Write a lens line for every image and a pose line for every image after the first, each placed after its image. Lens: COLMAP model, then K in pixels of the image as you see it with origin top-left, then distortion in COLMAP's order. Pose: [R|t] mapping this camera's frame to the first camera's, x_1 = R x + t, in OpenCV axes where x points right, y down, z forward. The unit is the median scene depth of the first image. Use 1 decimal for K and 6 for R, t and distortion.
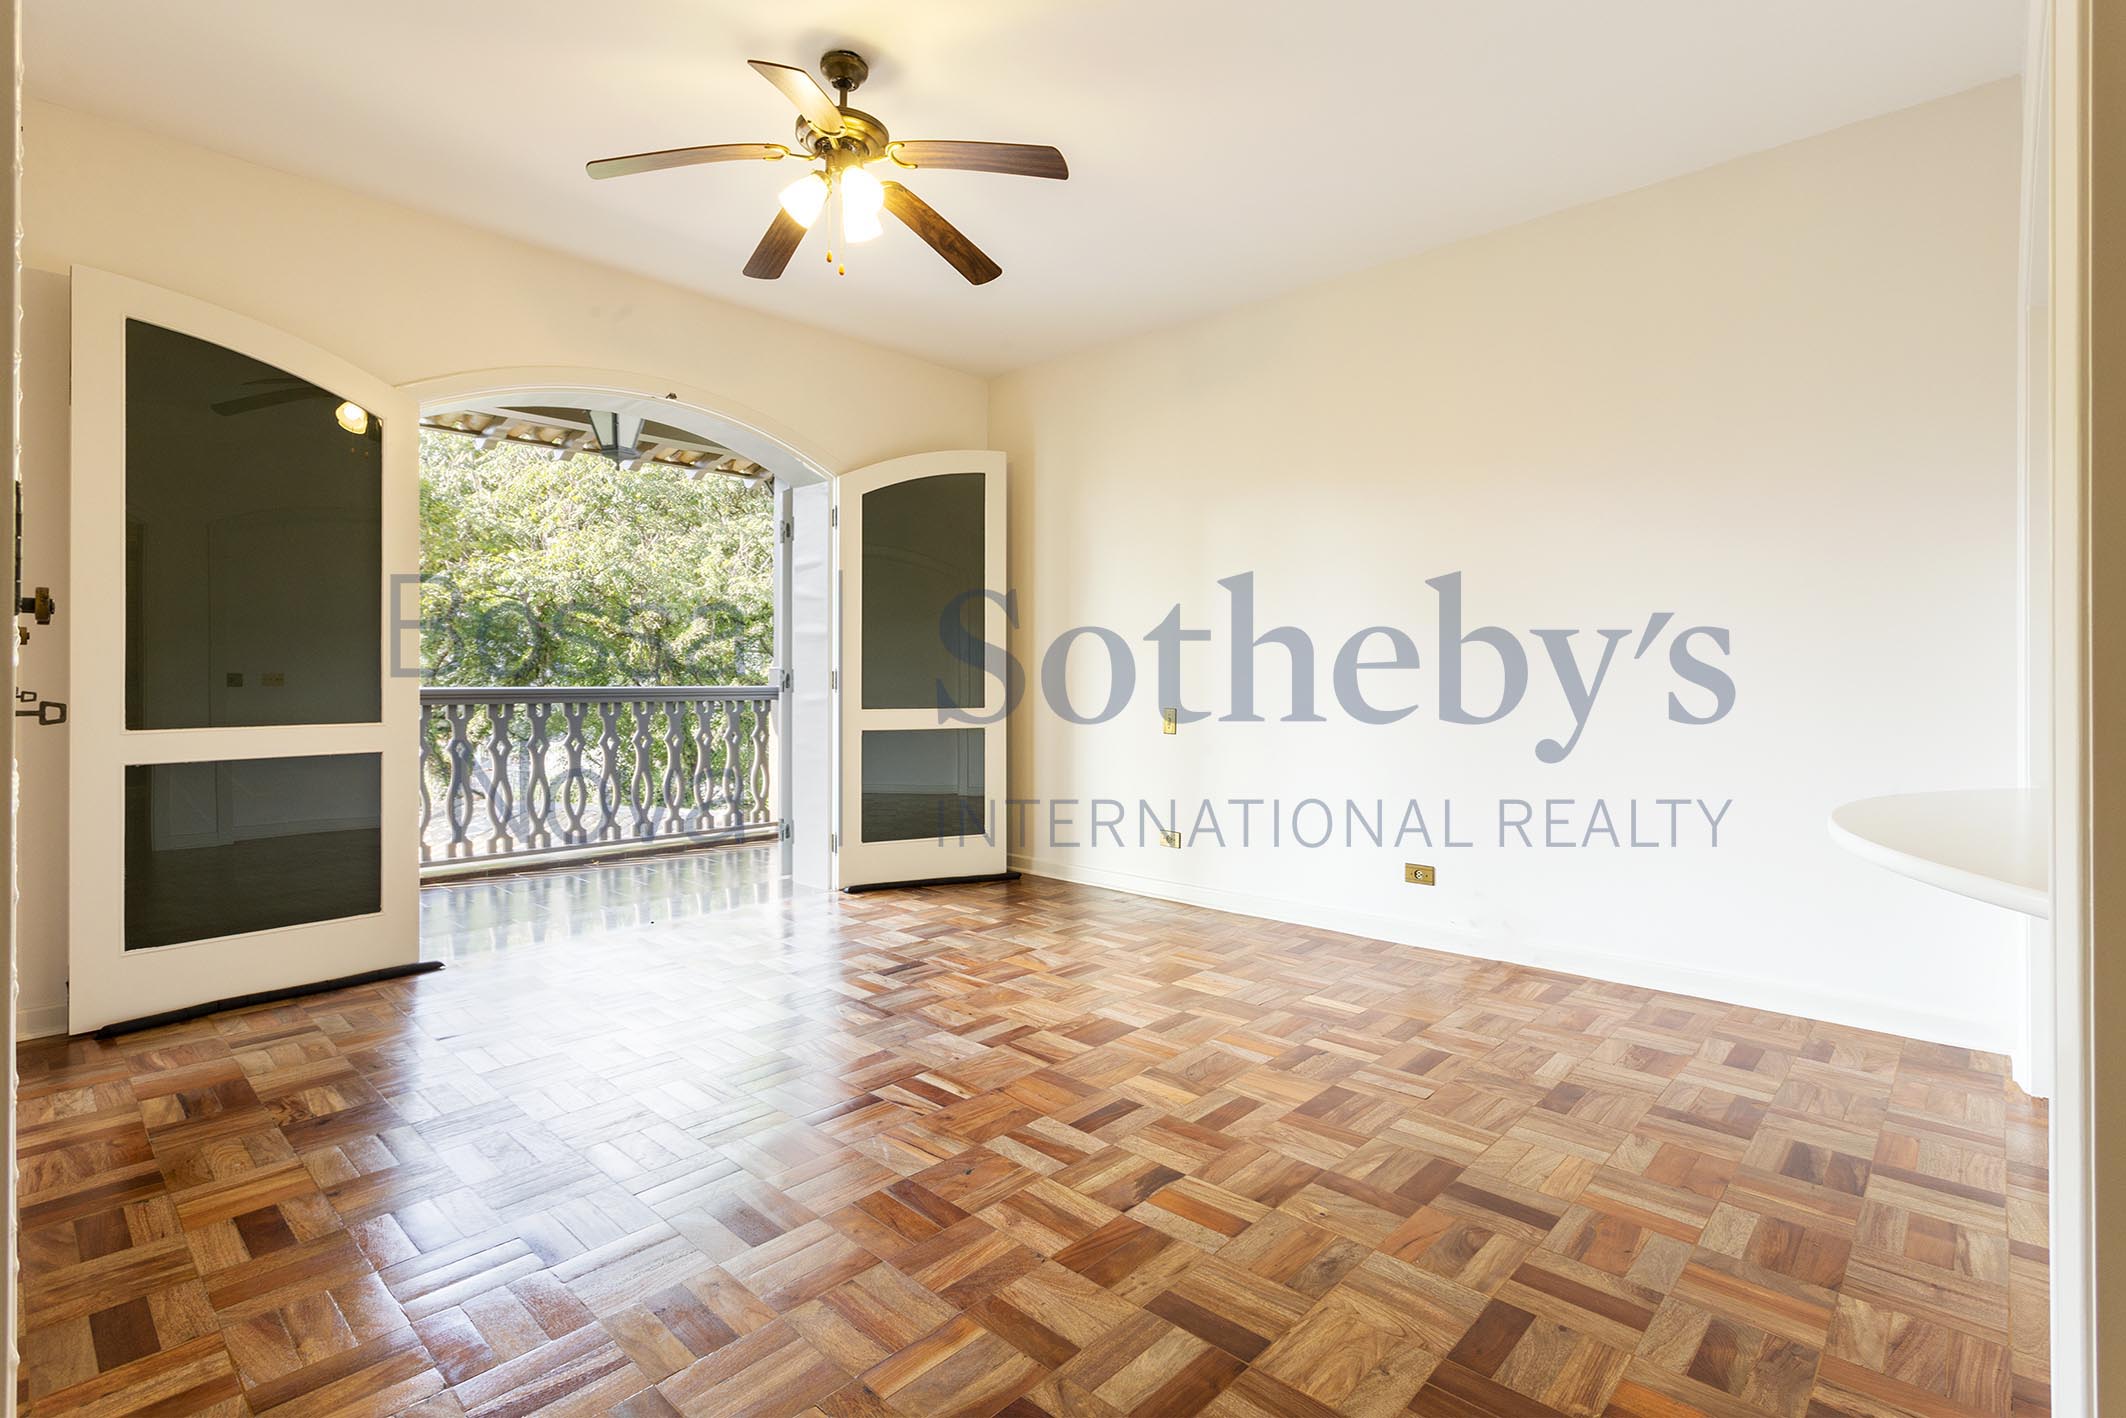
lens RADIAL K [[1013.7, 0, 1061.3], [0, 1013.7, 676.1], [0, 0, 1]] dist [-0.002536, -0.000503]
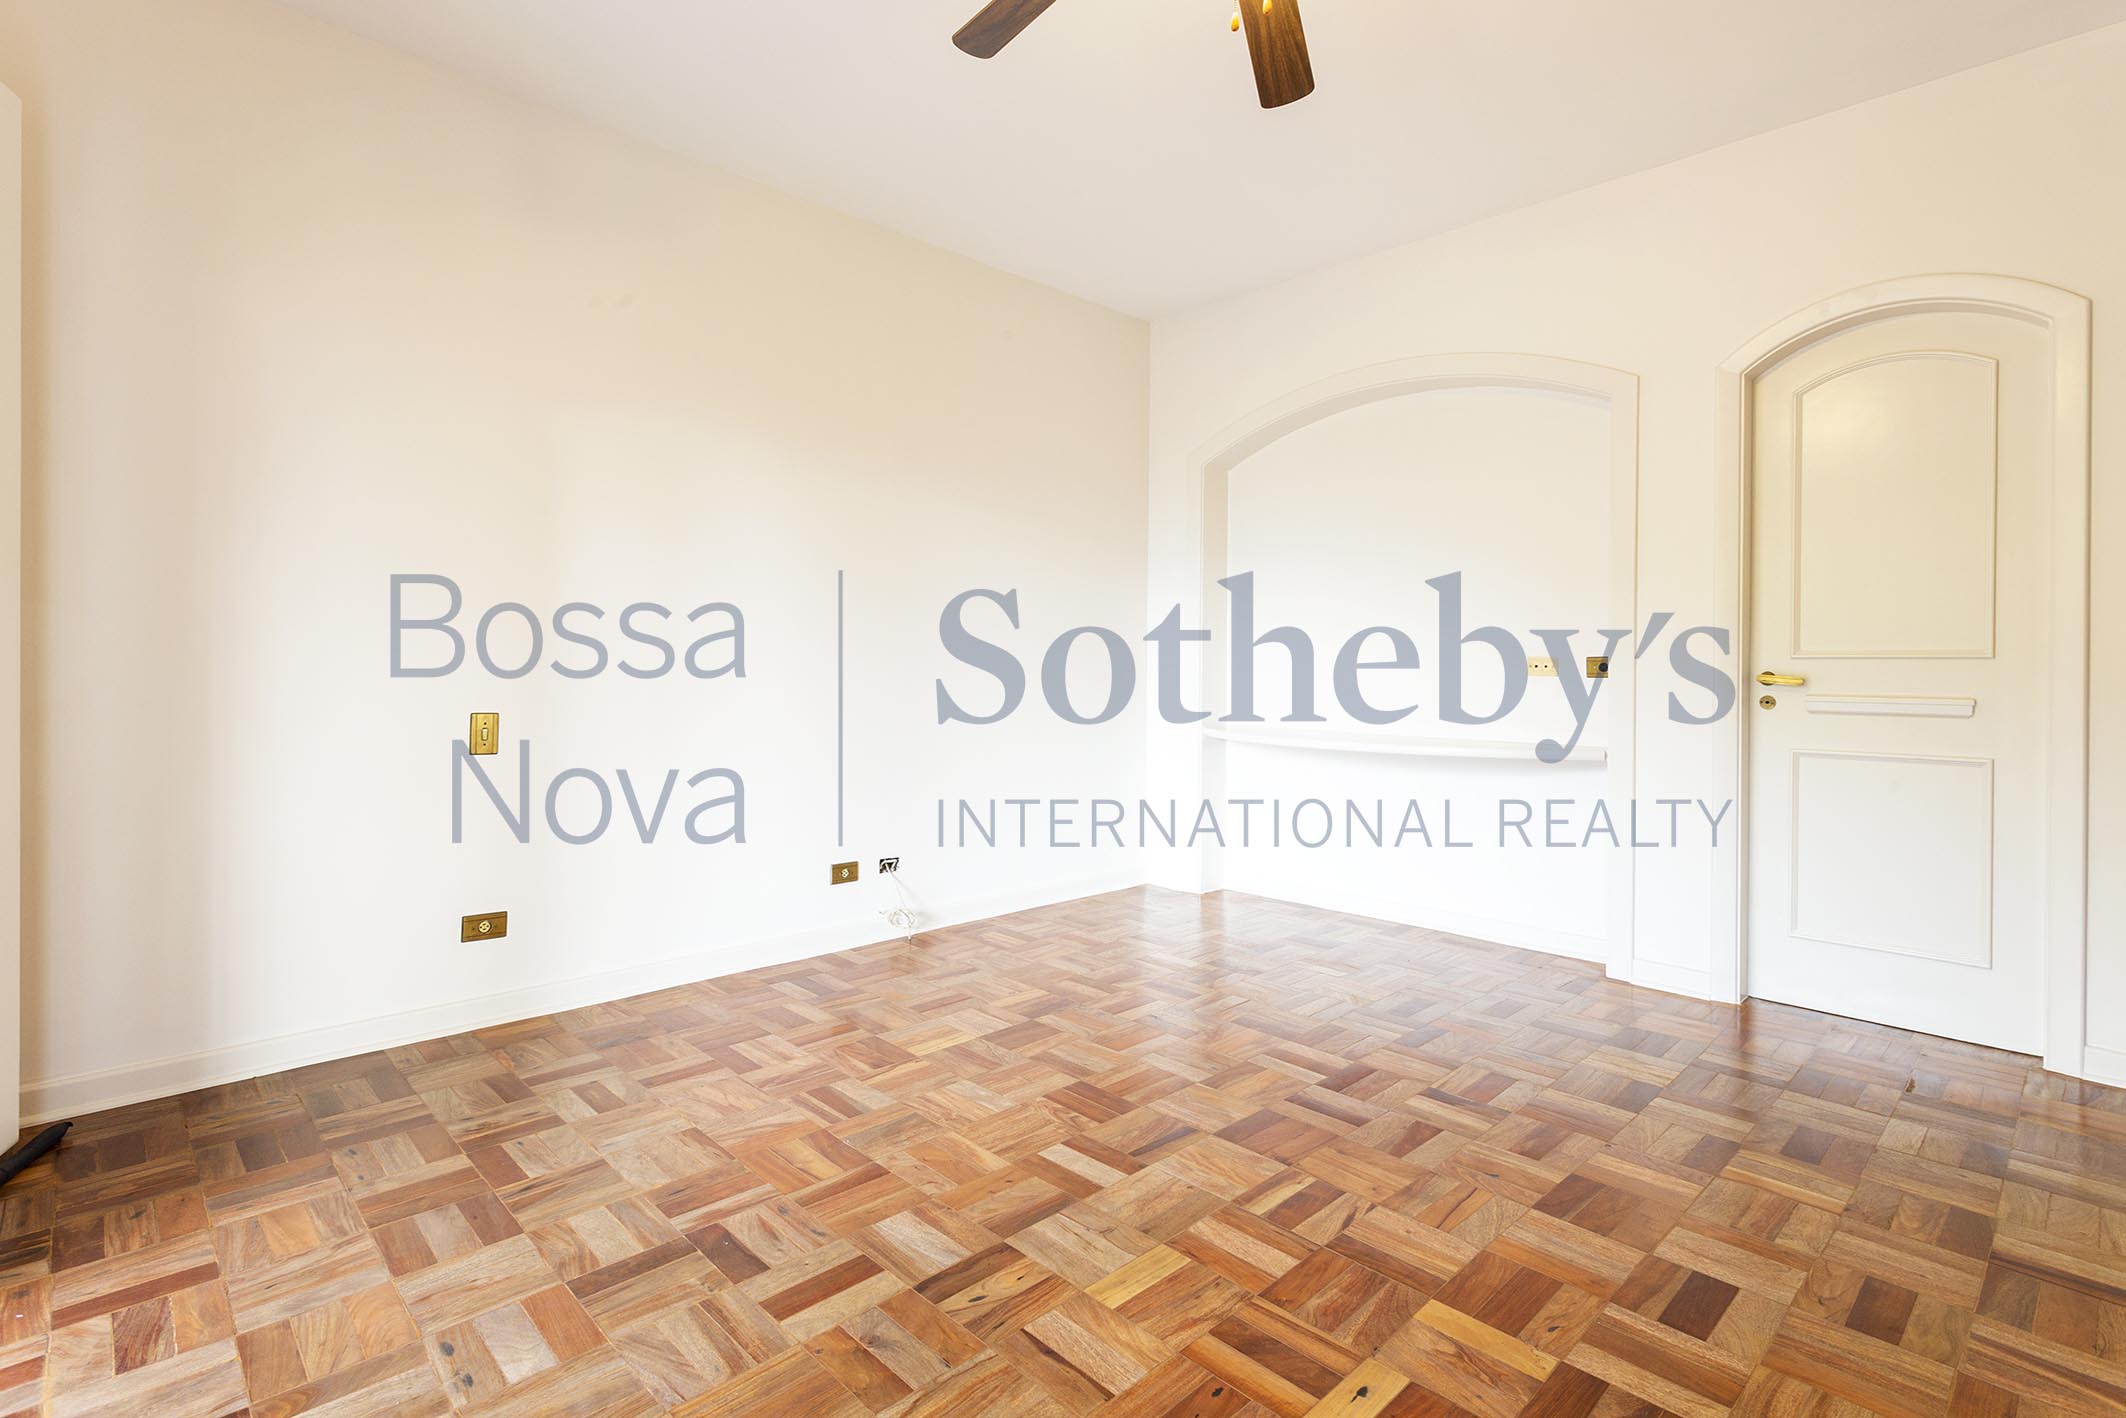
lens RADIAL K [[1013.7, 0, 1061.3], [0, 1013.7, 676.1], [0, 0, 1]] dist [-0.002536, -0.000503]
pose [[0.055001, -0.012714, 0.998405, -0.873973], [-0.011917, 0.999839, 0.013389, -0.014010], [-0.998415, -0.012634, 0.054841, 1.078357]]
